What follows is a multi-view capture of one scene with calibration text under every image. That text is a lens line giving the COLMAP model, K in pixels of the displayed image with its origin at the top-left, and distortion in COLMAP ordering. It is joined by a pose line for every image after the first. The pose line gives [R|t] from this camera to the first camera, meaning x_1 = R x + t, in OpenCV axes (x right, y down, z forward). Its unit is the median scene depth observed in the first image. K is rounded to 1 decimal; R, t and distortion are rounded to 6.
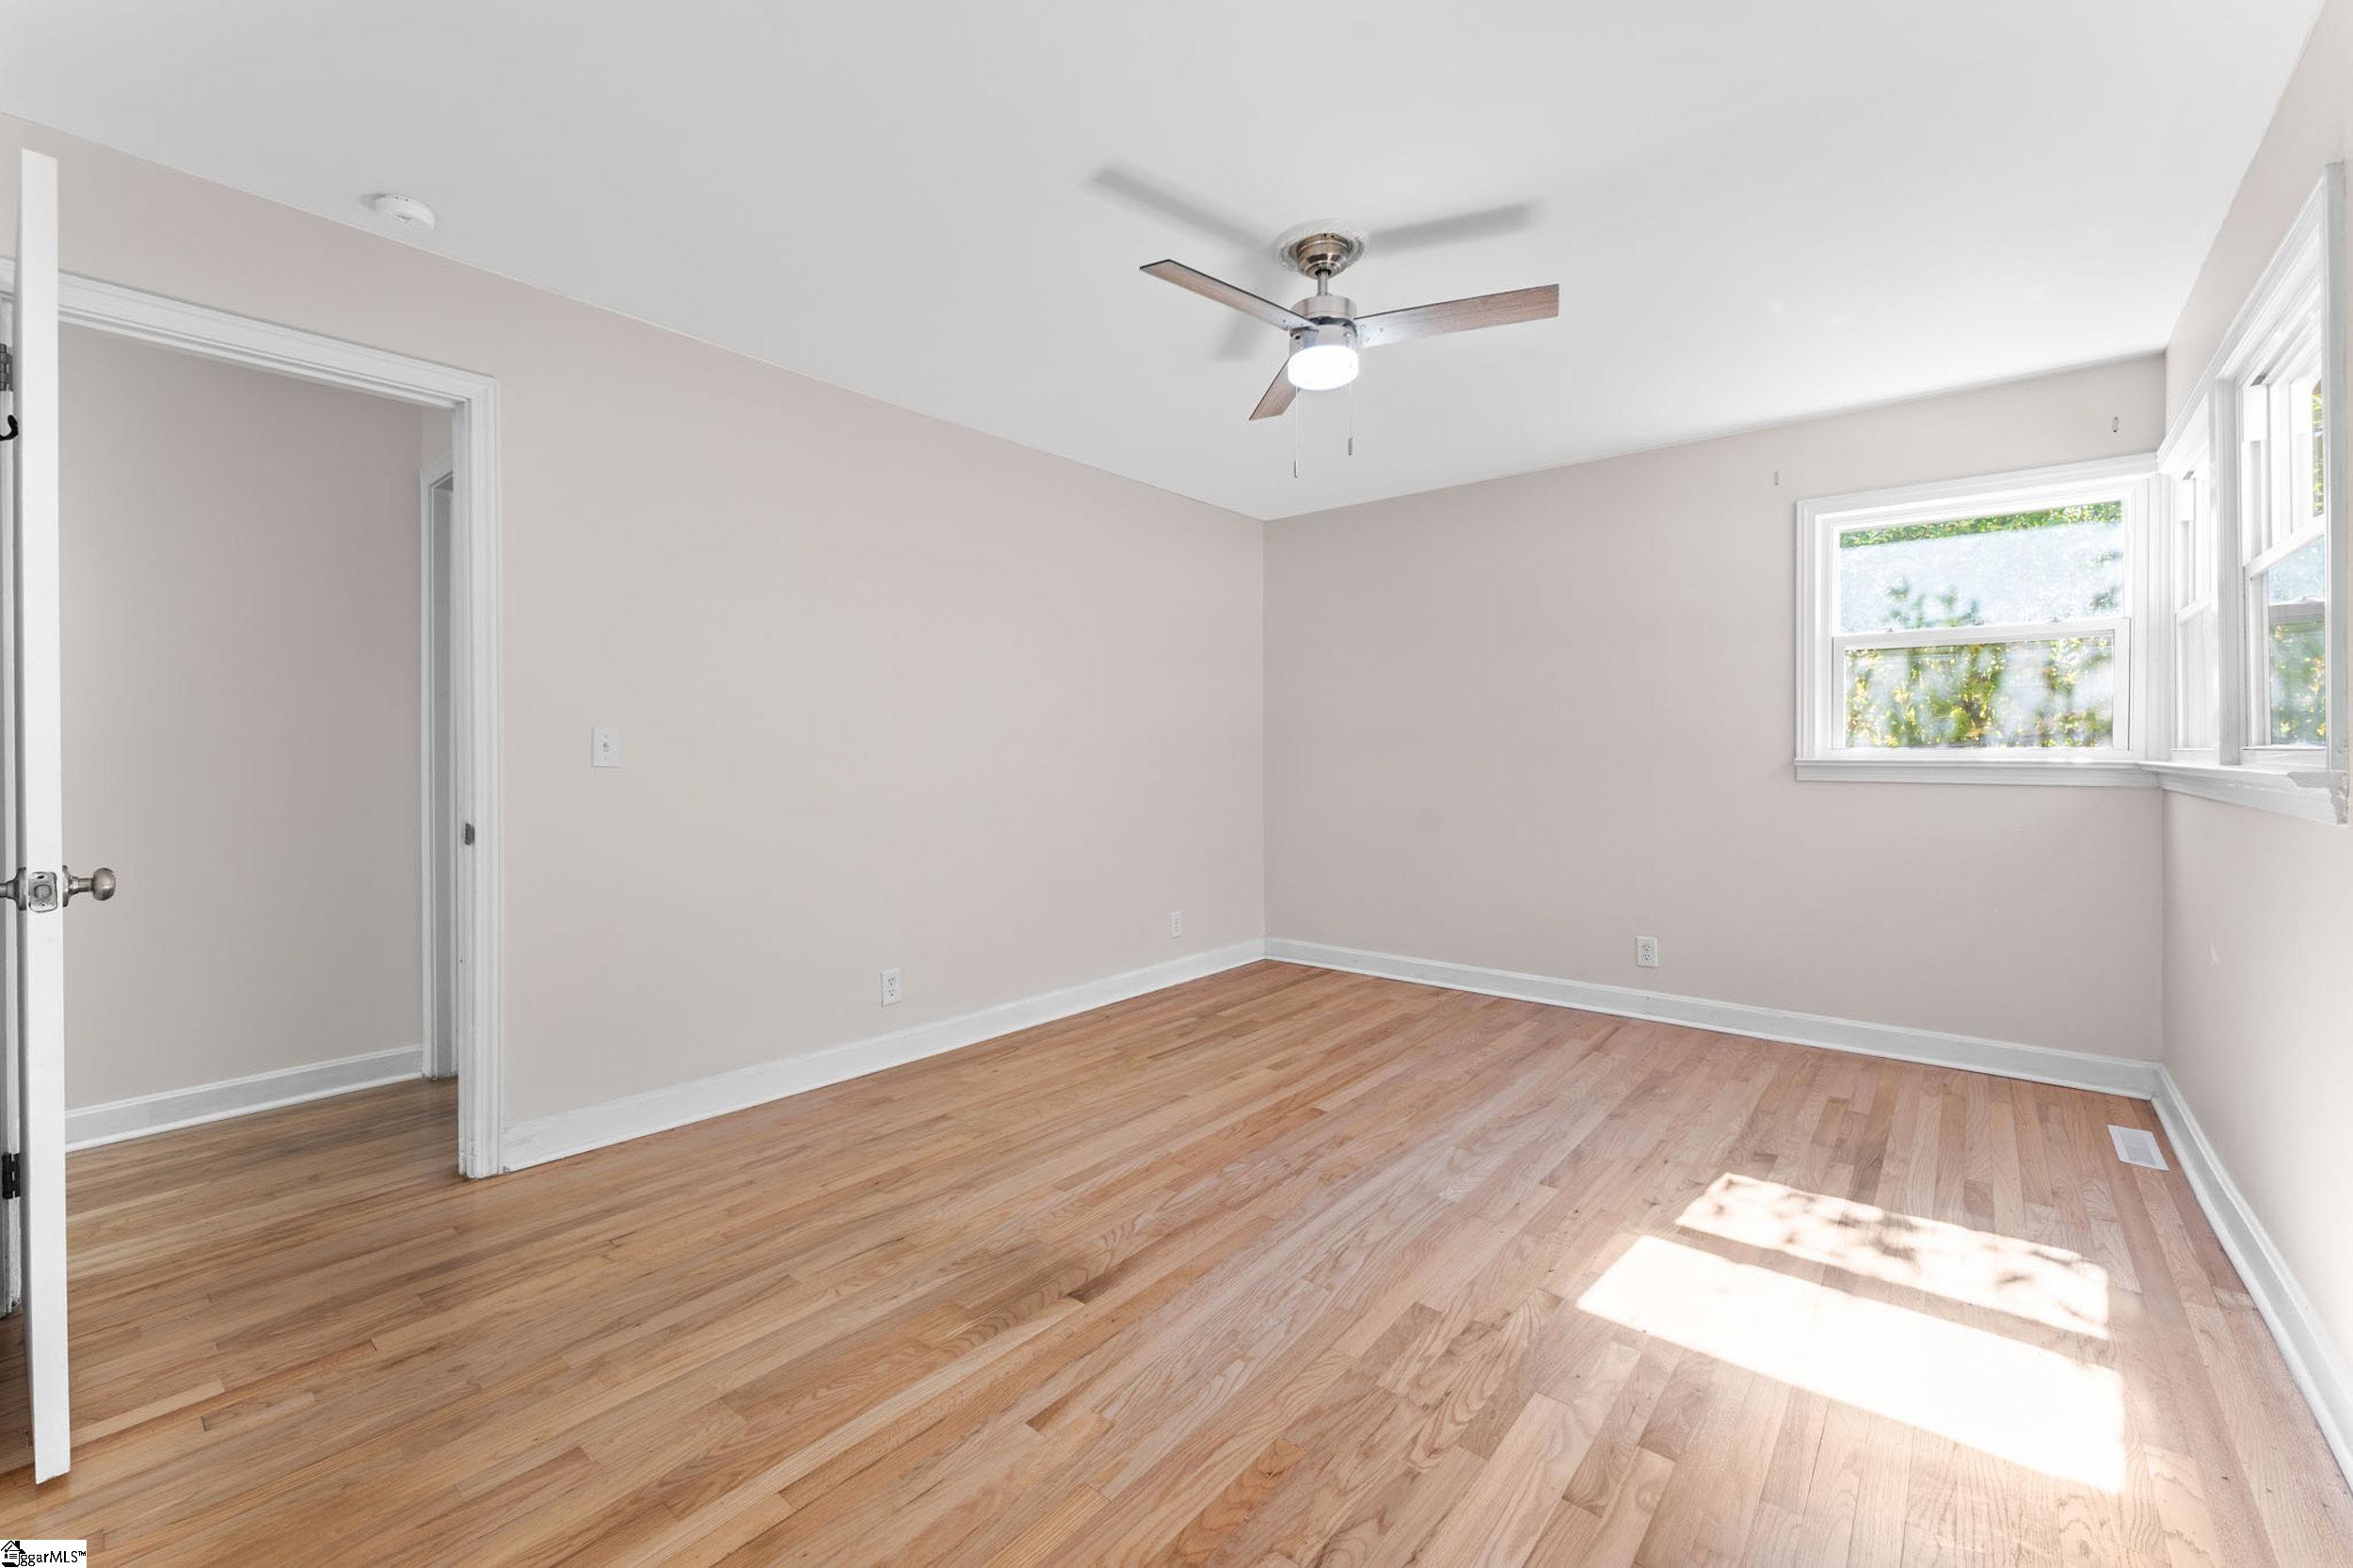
lens RADIAL K [[960.1, 0, 1167.1], [0, 960.1, 774.8], [0, 0, 1]] dist [0.001574, 0.000011]
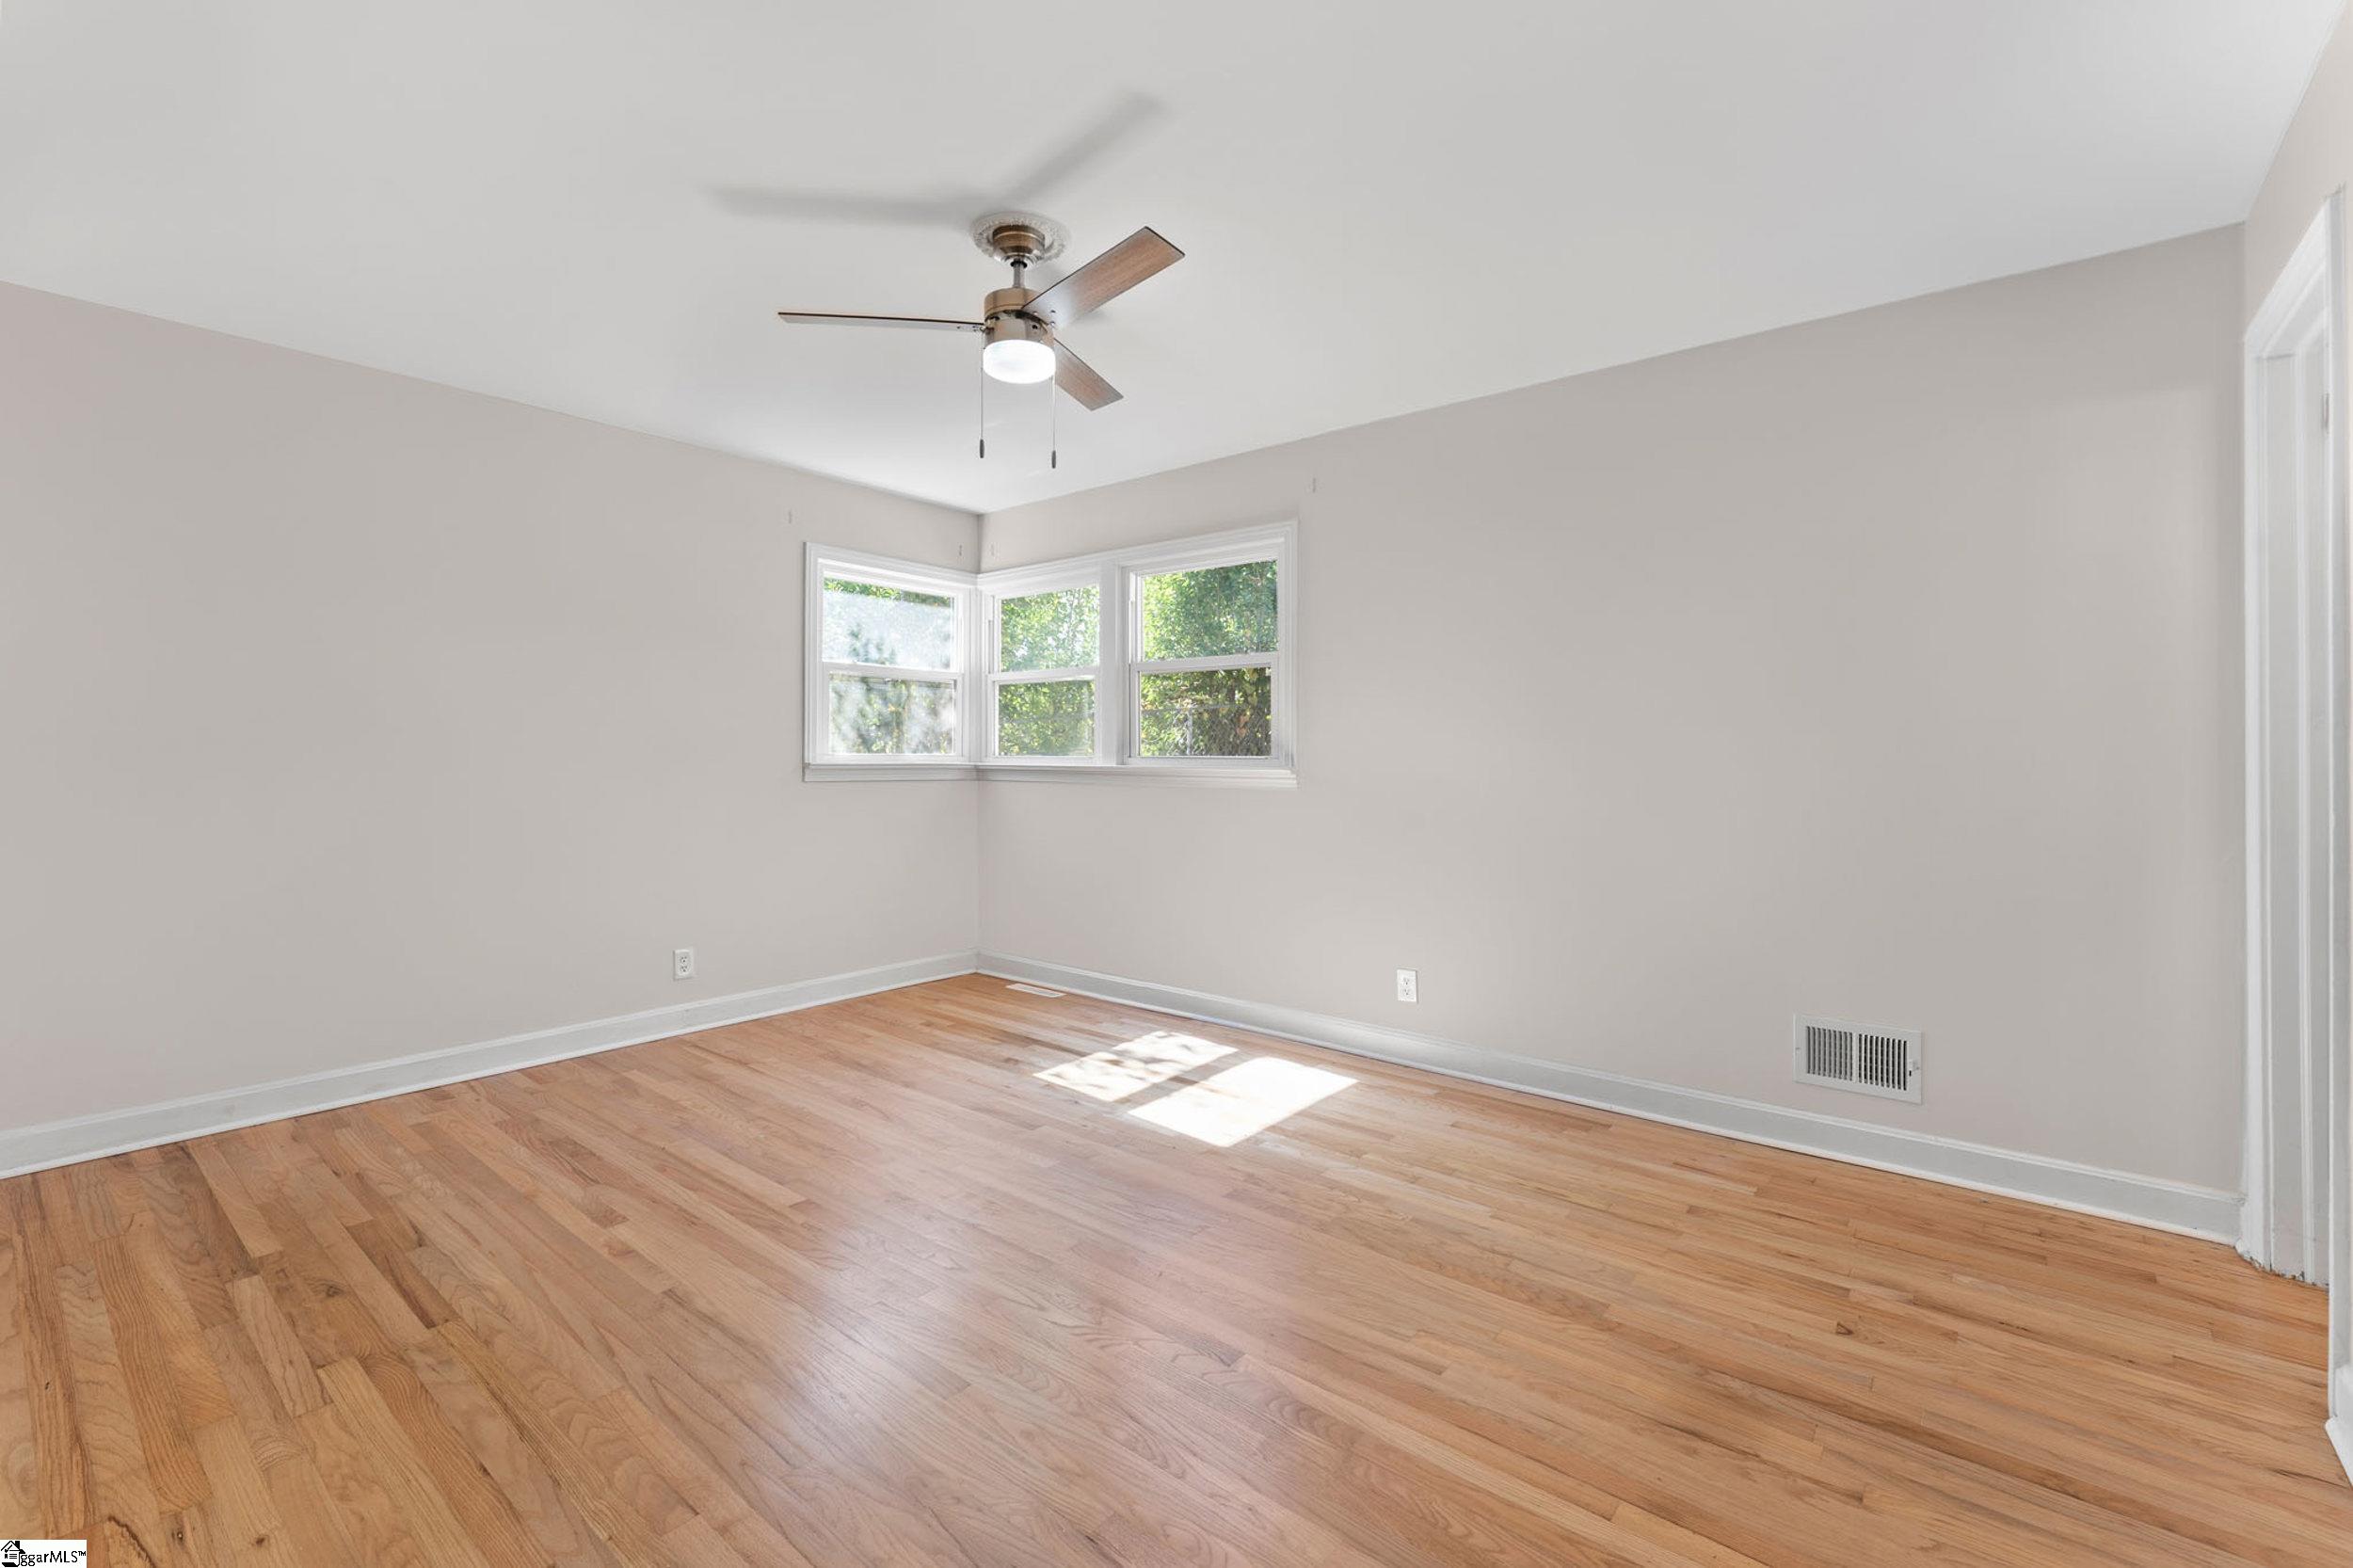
lens RADIAL K [[1013.9, 0, 1148.0], [0, 1013.9, 743.2], [0, 0, 1]] dist [0.001575, 0.000265]
pose [[0.004055, 0.012979, 0.999908, -0.834366], [0.021062, 0.999693, -0.013062, -0.022858], [-0.999770, 0.021113, 0.003780, 0.835040]]
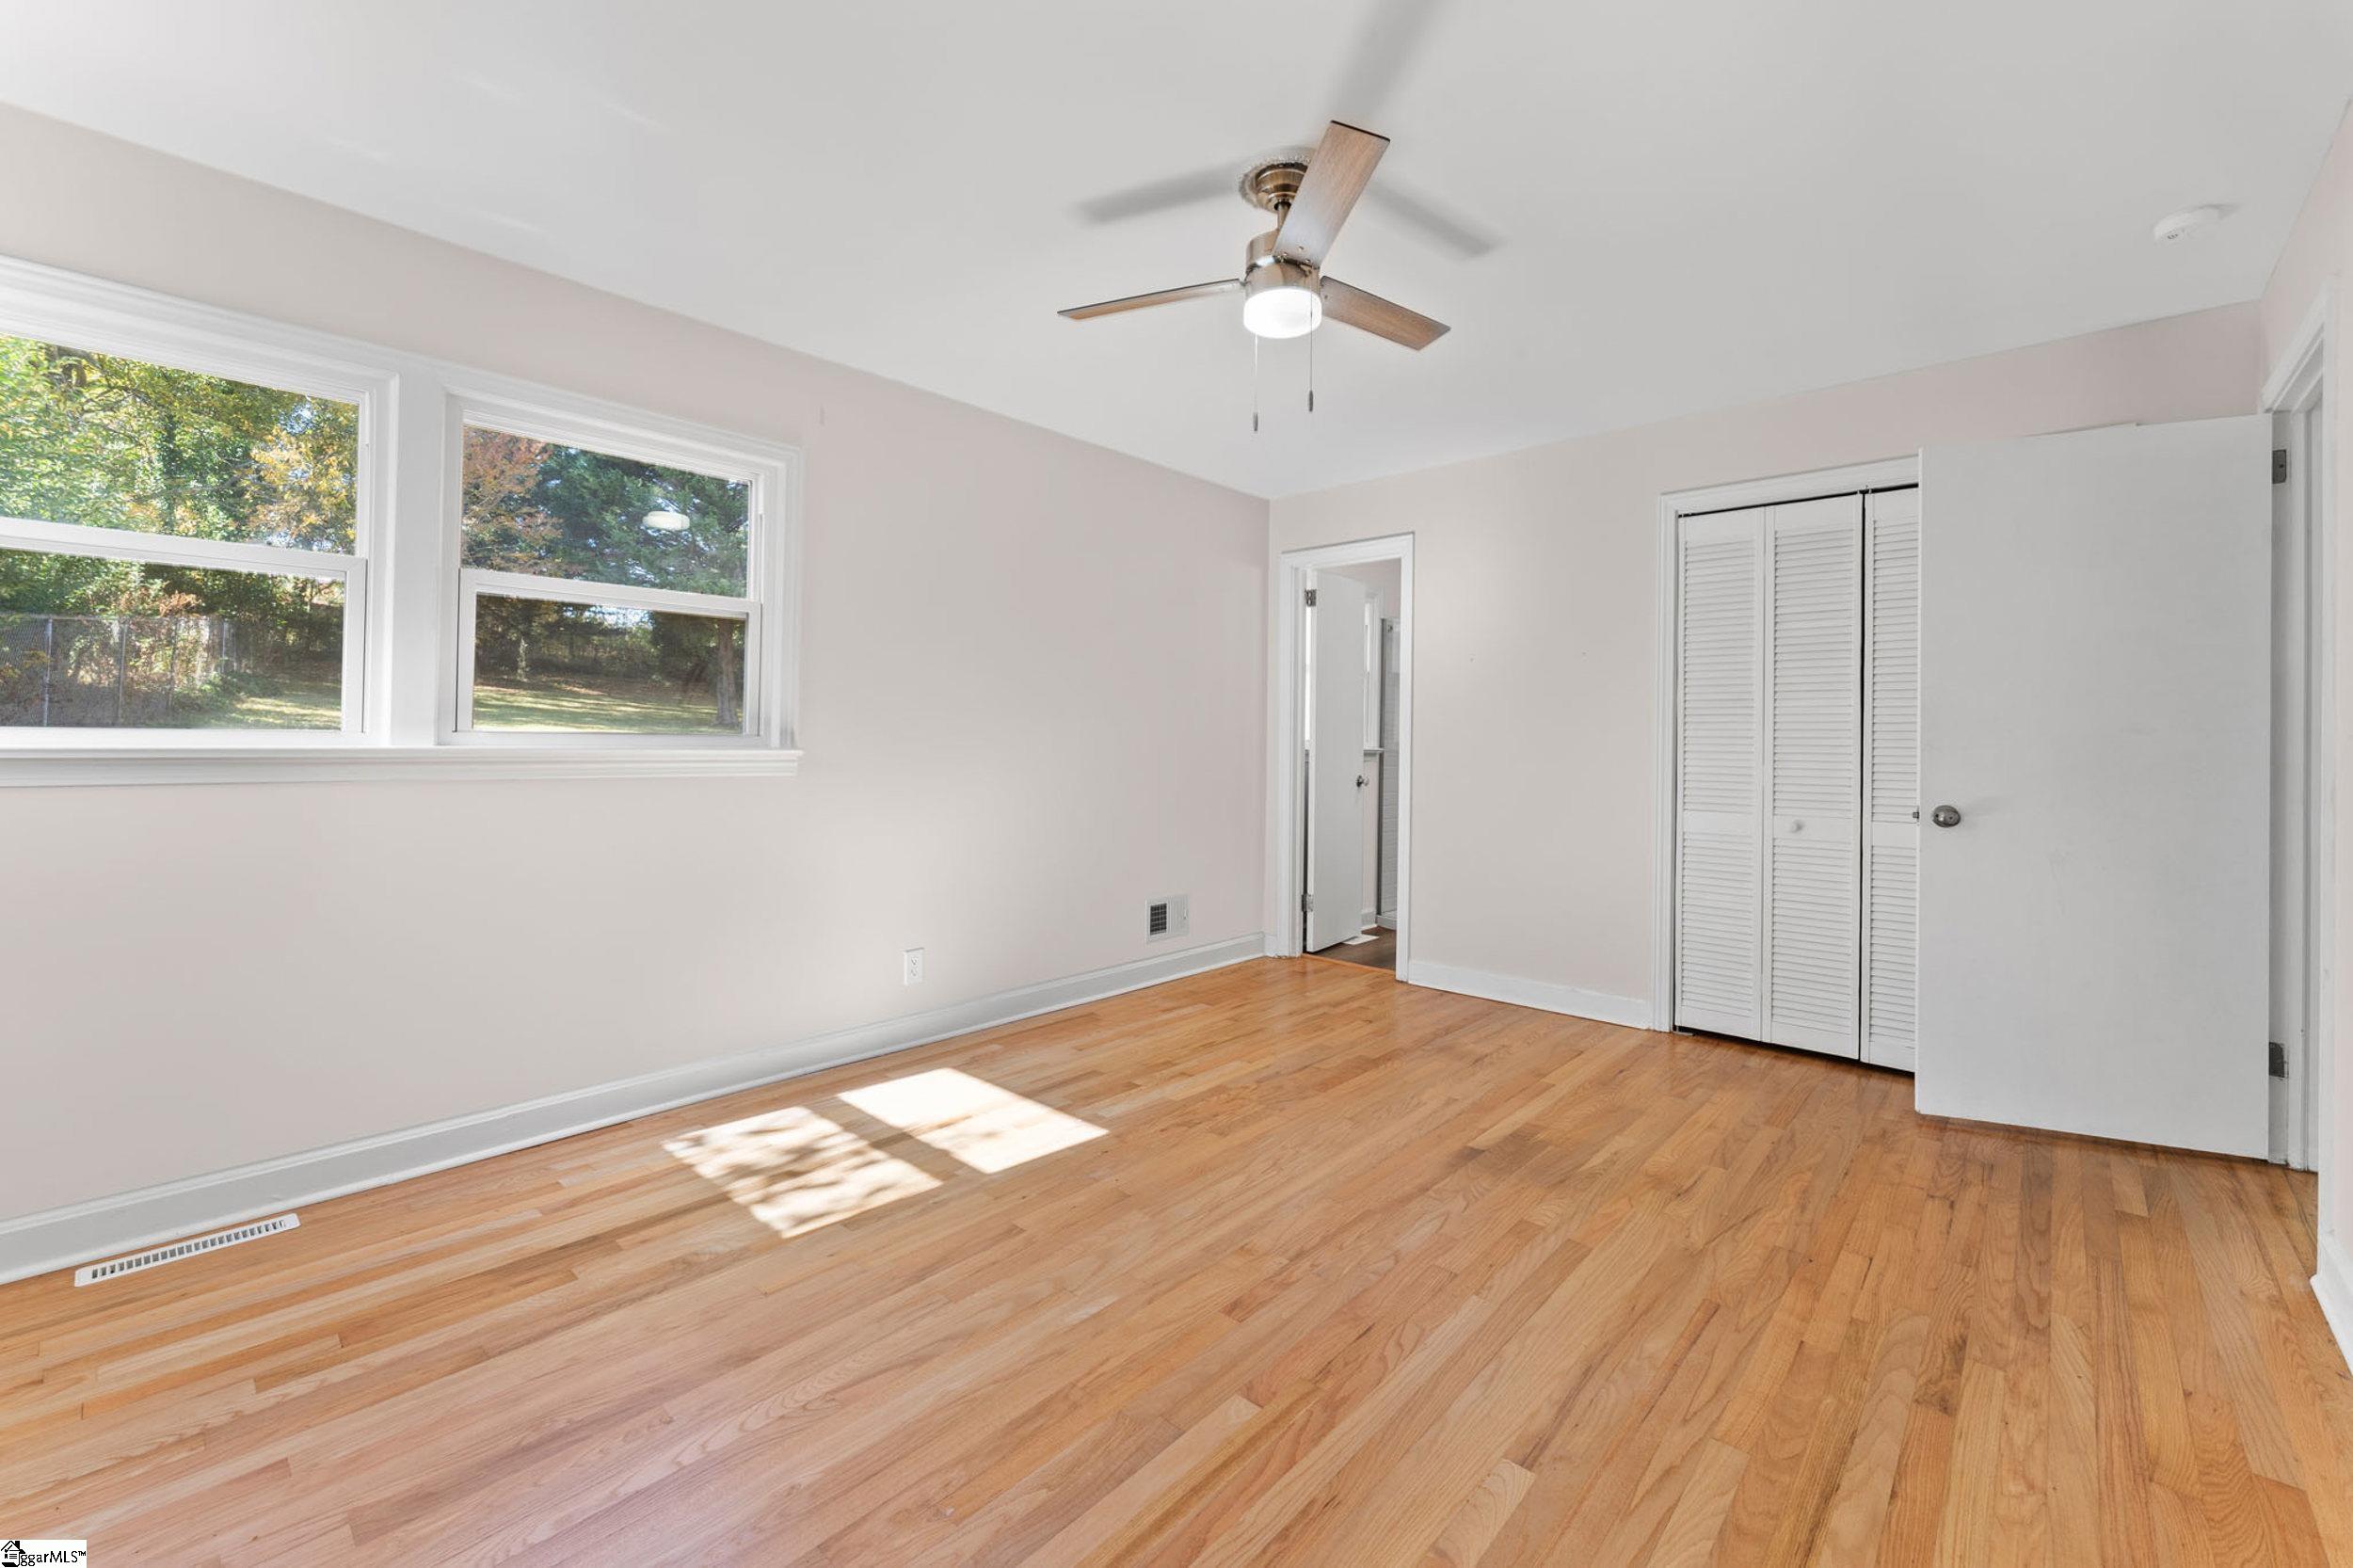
lens RADIAL K [[985.2, 0, 1168.9], [0, 985.2, 729.7], [0, 0, 1]] dist [0.000782, -0.000239]
pose [[-0.999378, -0.007337, 0.034480, 0.226674], [-0.006933, 0.999906, 0.011829, -0.040776], [-0.034563, 0.011582, -0.999335, 1.863049]]
